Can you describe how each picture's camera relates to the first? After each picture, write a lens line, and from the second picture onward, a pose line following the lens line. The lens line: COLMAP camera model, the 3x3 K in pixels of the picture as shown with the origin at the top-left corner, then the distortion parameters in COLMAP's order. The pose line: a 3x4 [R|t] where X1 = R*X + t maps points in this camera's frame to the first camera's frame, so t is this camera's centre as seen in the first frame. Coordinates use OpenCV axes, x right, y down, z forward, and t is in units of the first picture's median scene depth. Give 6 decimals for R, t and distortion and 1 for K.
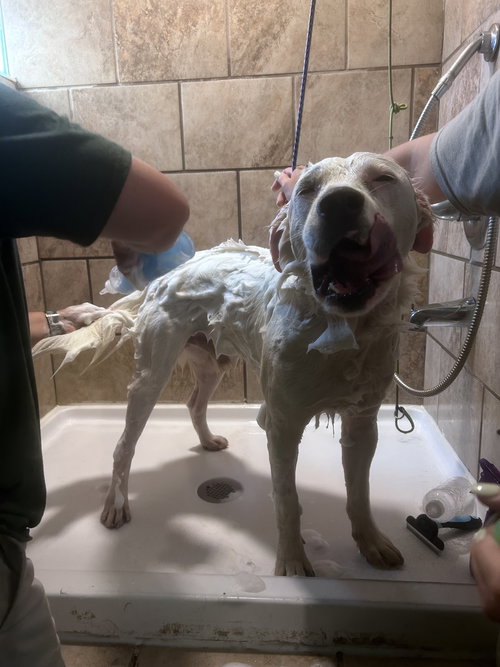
lens RADIAL K [[519.8, 0, 250.0], [0, 519.8, 333.5], [0, 0, 1]] dist [0.052833, -0.000615]
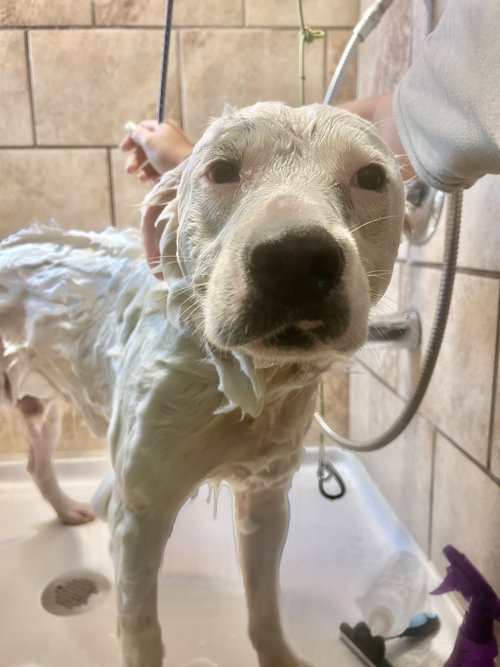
lens RADIAL K [[519.8, 0, 250.0], [0, 519.8, 333.5], [0, 0, 1]] dist [0.052833, -0.000615]
pose [[0.987572, -0.015192, 0.156431, 0.057607], [0.022047, 0.998867, -0.042179, -0.005271], [-0.155613, 0.045103, 0.986788, 0.228834]]
